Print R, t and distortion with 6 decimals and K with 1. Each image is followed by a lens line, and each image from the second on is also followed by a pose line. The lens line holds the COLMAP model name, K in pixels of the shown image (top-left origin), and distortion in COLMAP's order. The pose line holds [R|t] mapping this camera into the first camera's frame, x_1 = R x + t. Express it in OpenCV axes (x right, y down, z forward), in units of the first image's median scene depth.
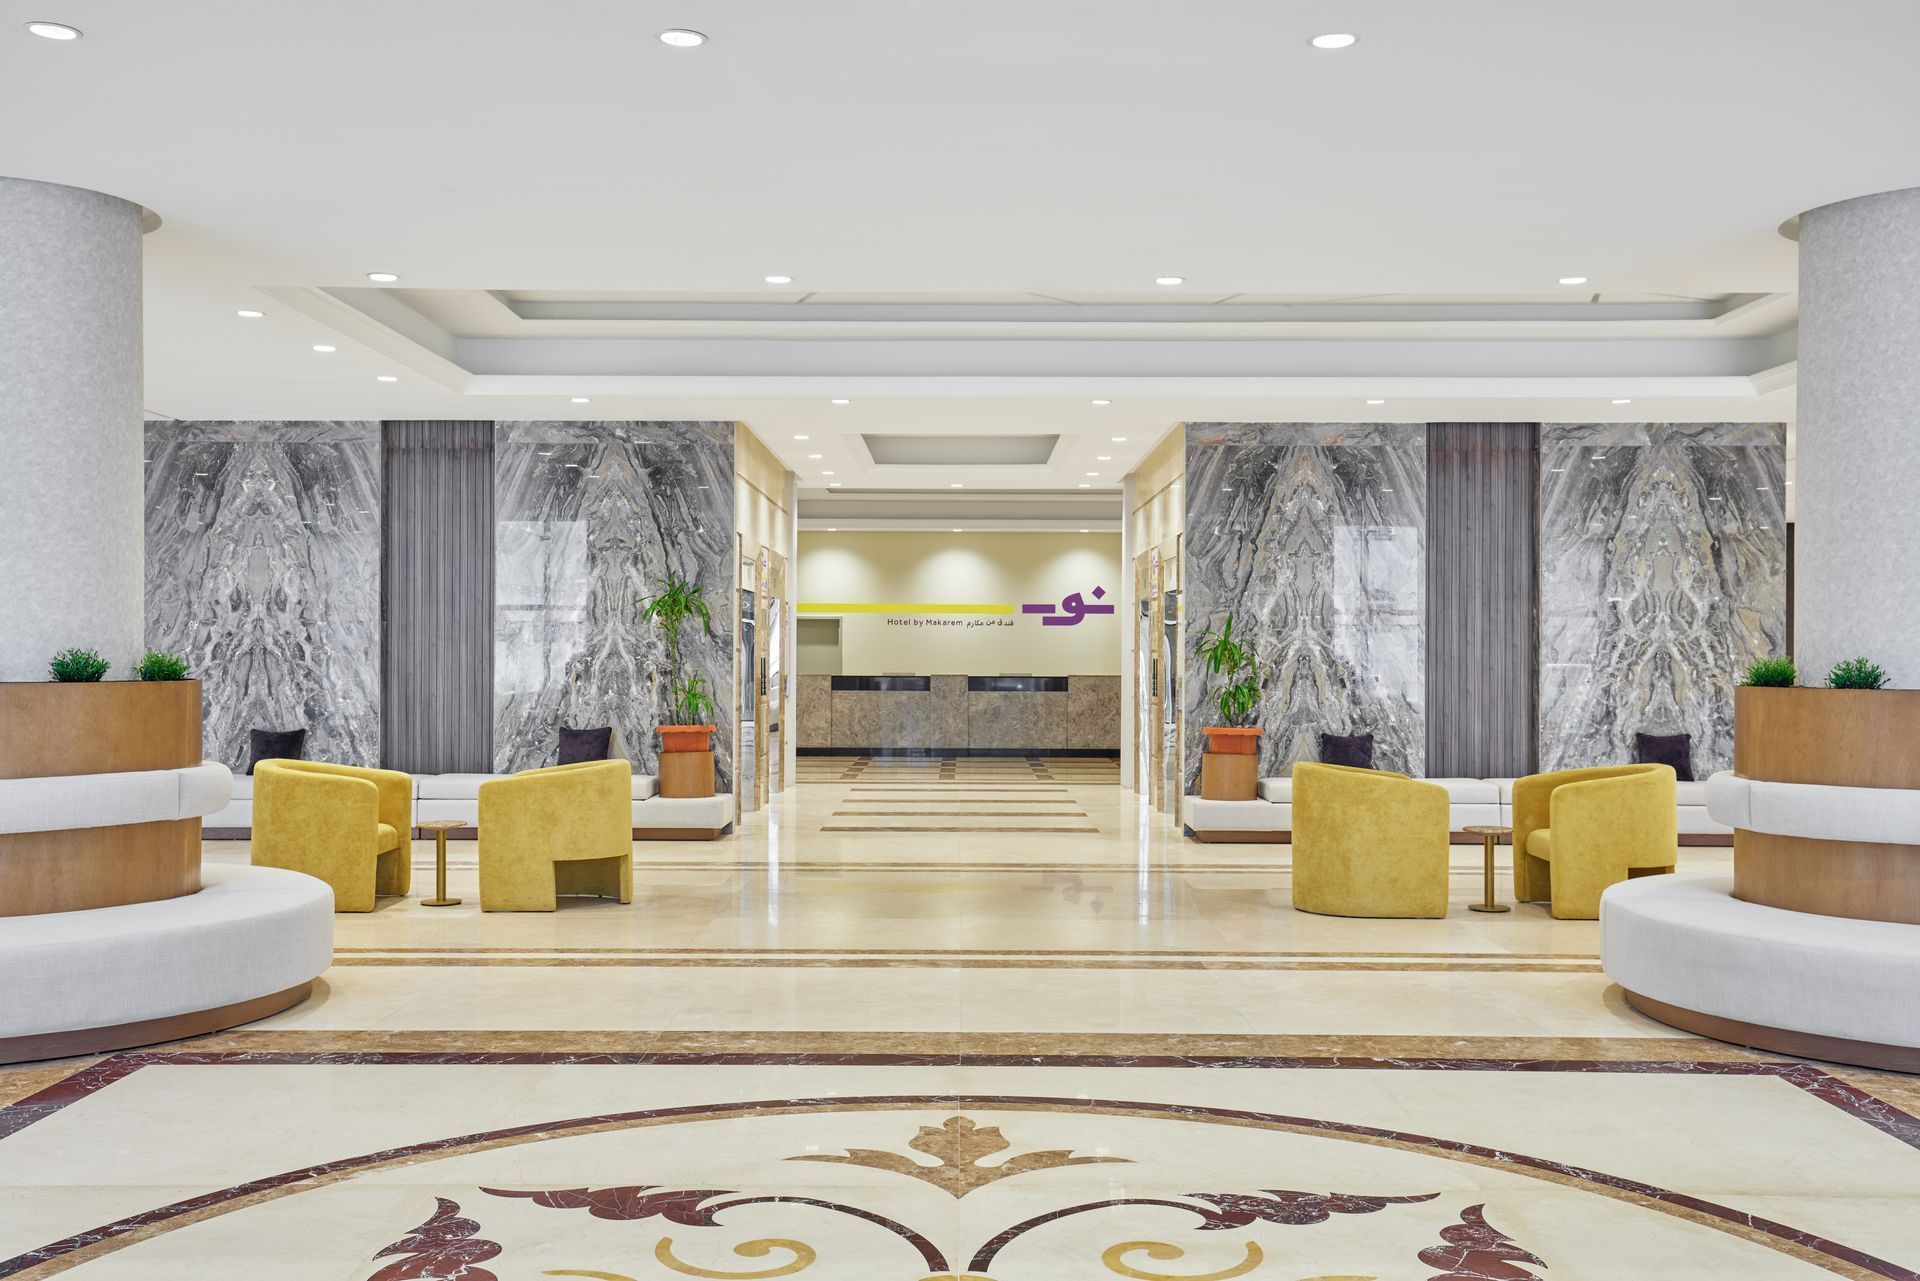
lens RADIAL K [[1791.5, 0, 960.0], [0, 1791.5, 640.5], [0, 0, 1]] dist [0.014890, 0.011352]
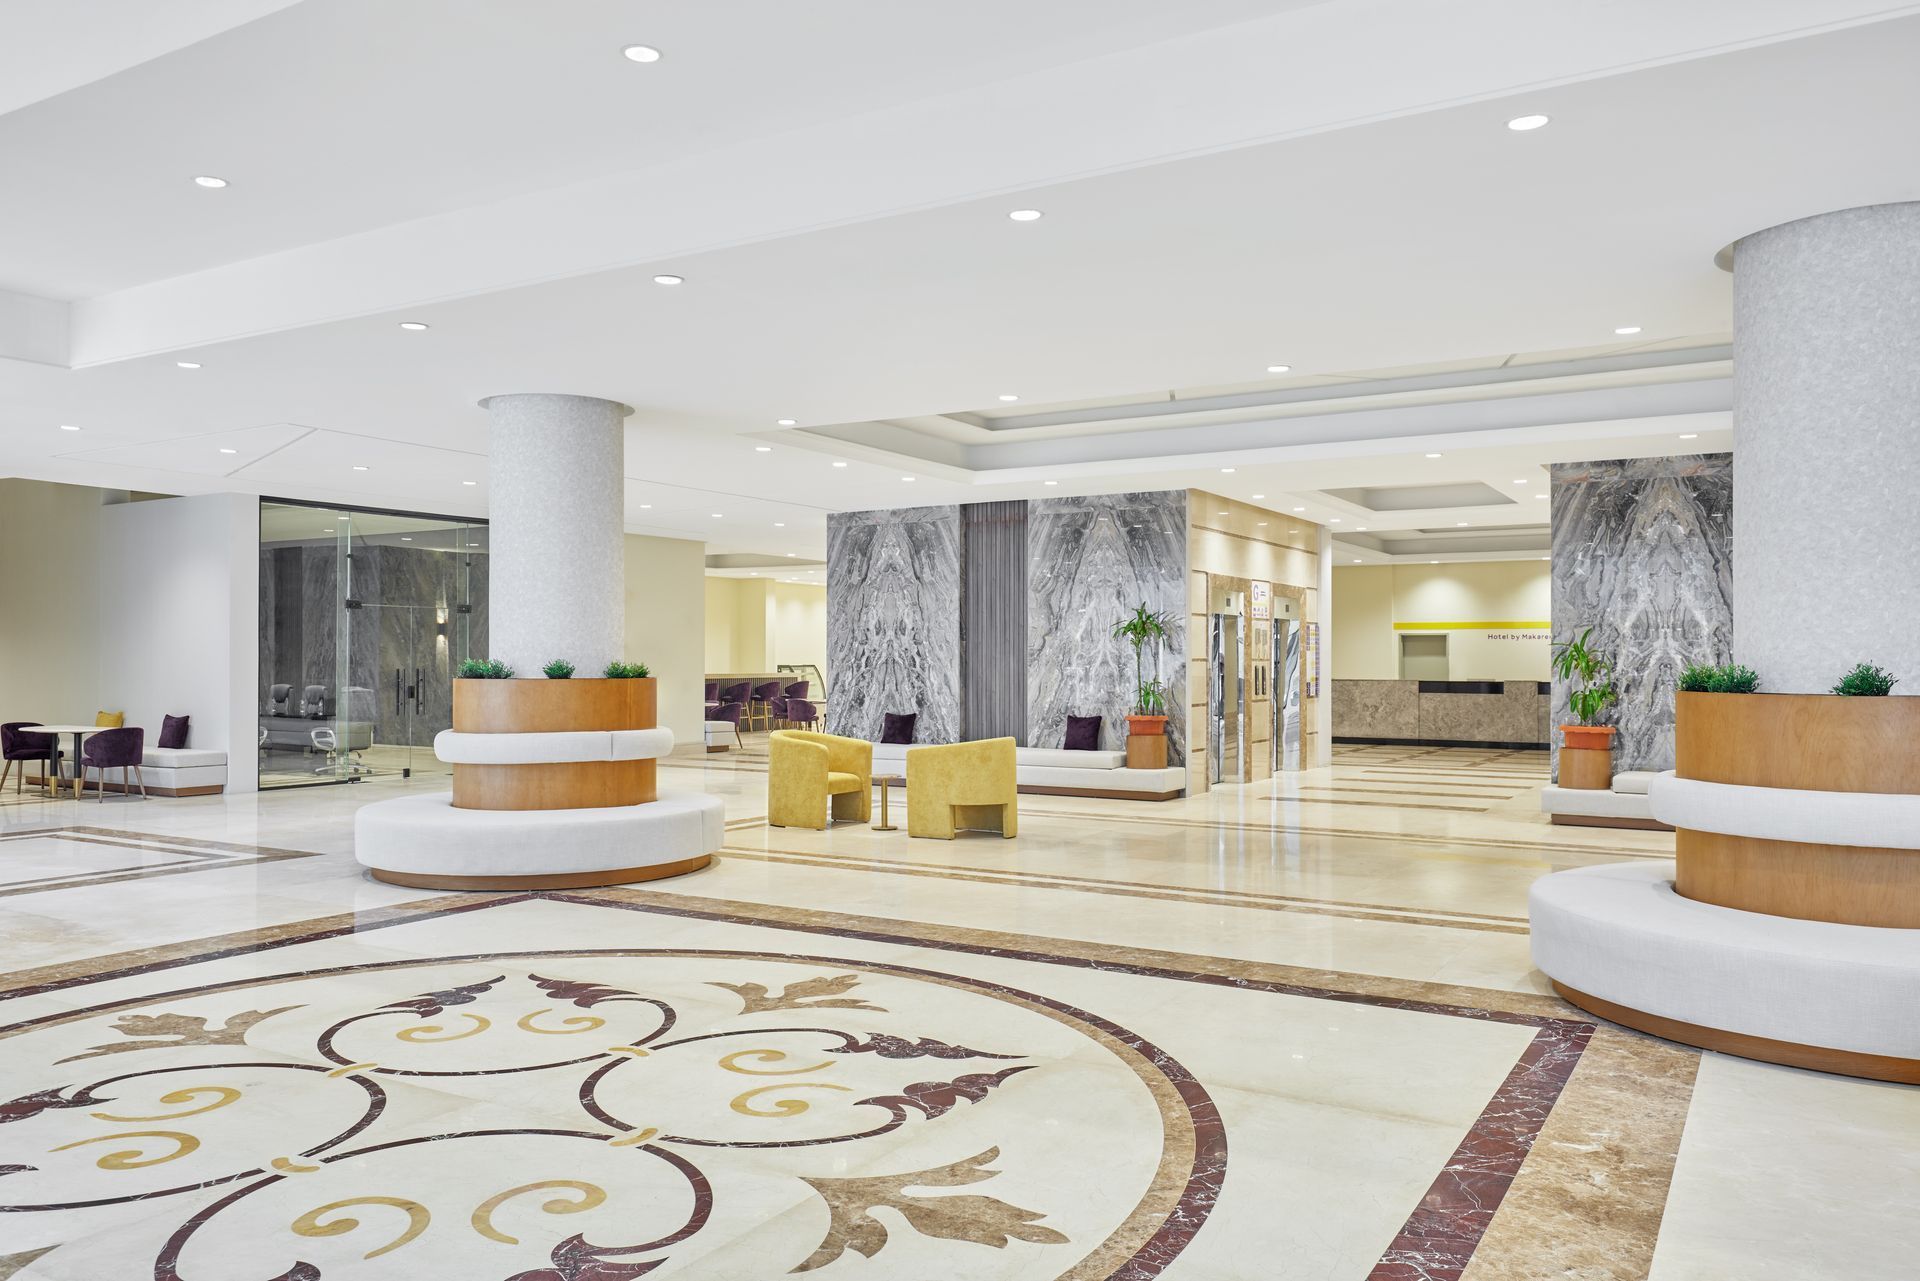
lens RADIAL K [[1393.3, 0, 960.0], [0, 1393.3, 640.5], [0, 0, 1]] dist [0.013597, 0.002229]
pose [[0.861116, -0.009520, -0.508319, 0.257081], [0.004706, 0.999931, -0.010754, 0.001163], [0.508387, 0.006868, 0.861102, 0.018229]]
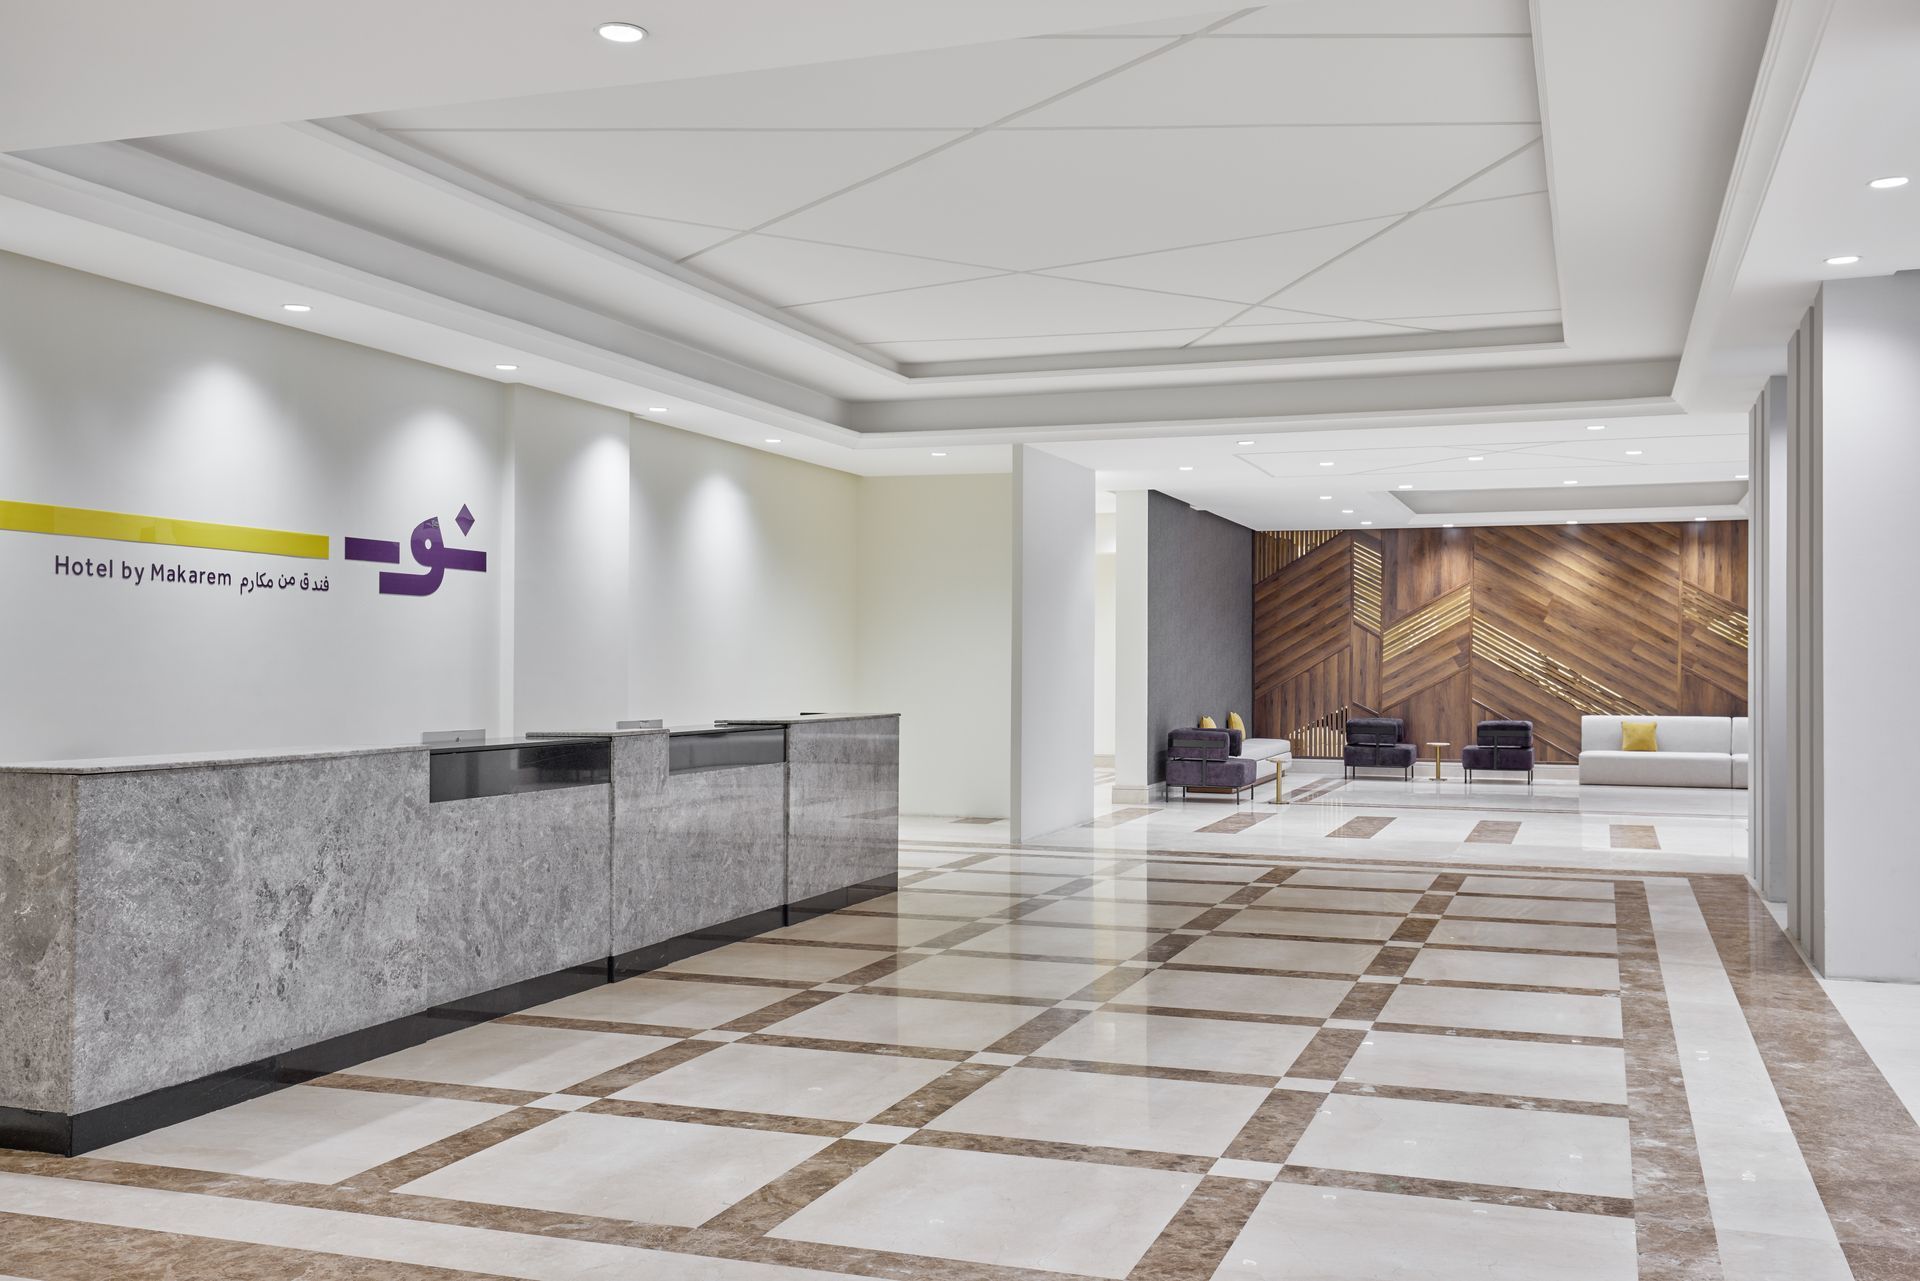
lens RADIAL K [[1791.5, 0, 960.0], [0, 1791.5, 640.5], [0, 0, 1]] dist [0.014890, 0.011352]
pose [[0.330538, 0.009292, 0.943747, -0.543770], [-0.006193, 0.999951, -0.007676, 0.007445], [-0.943772, -0.003308, 0.330579, 1.469492]]
